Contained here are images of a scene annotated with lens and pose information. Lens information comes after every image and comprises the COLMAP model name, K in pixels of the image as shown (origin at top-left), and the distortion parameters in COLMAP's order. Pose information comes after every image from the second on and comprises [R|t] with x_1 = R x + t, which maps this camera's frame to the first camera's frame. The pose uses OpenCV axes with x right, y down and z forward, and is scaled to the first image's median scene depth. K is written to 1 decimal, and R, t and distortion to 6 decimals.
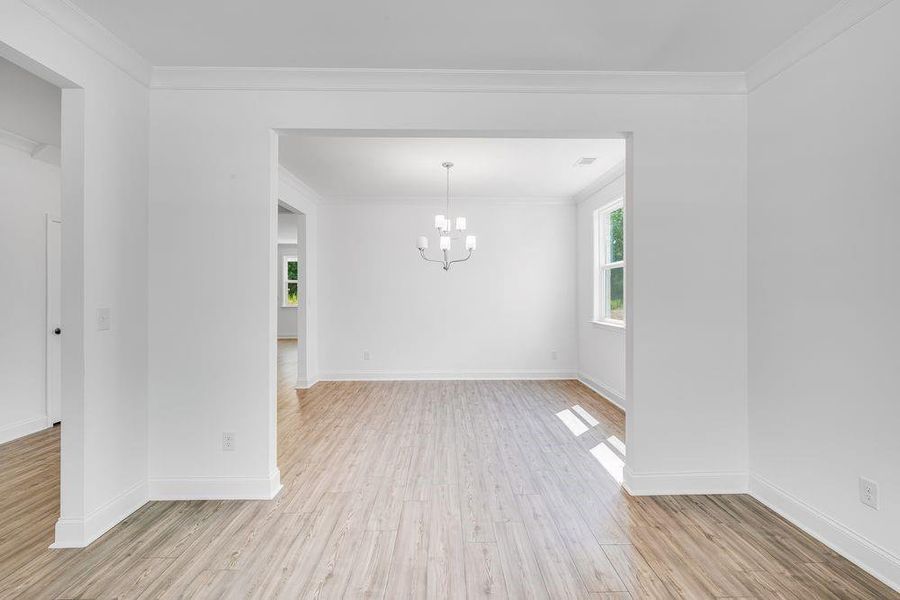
lens RADIAL K [[391.7, 0, 453.2], [0, 391.7, 293.7], [0, 0, 1]] dist [0.001584, -0.000187]
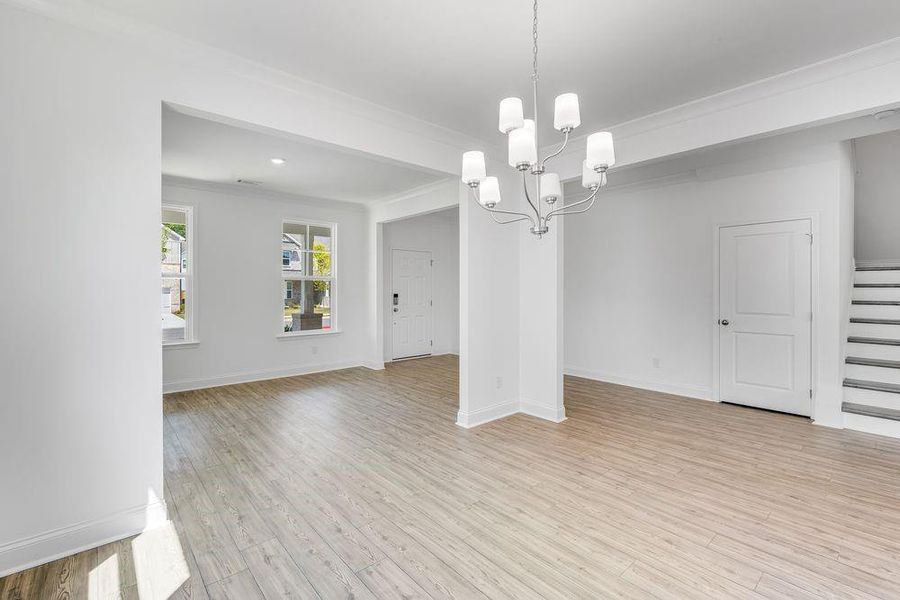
lens RADIAL K [[391.7, 0, 452.4], [0, 391.7, 292.1], [0, 0, 1]] dist [0.001584, -0.000187]
pose [[-0.748996, 0.008676, -0.662517, 0.493512], [-0.002703, 0.999866, 0.016149, -0.013787], [0.662569, 0.013886, -0.748873, 1.887444]]
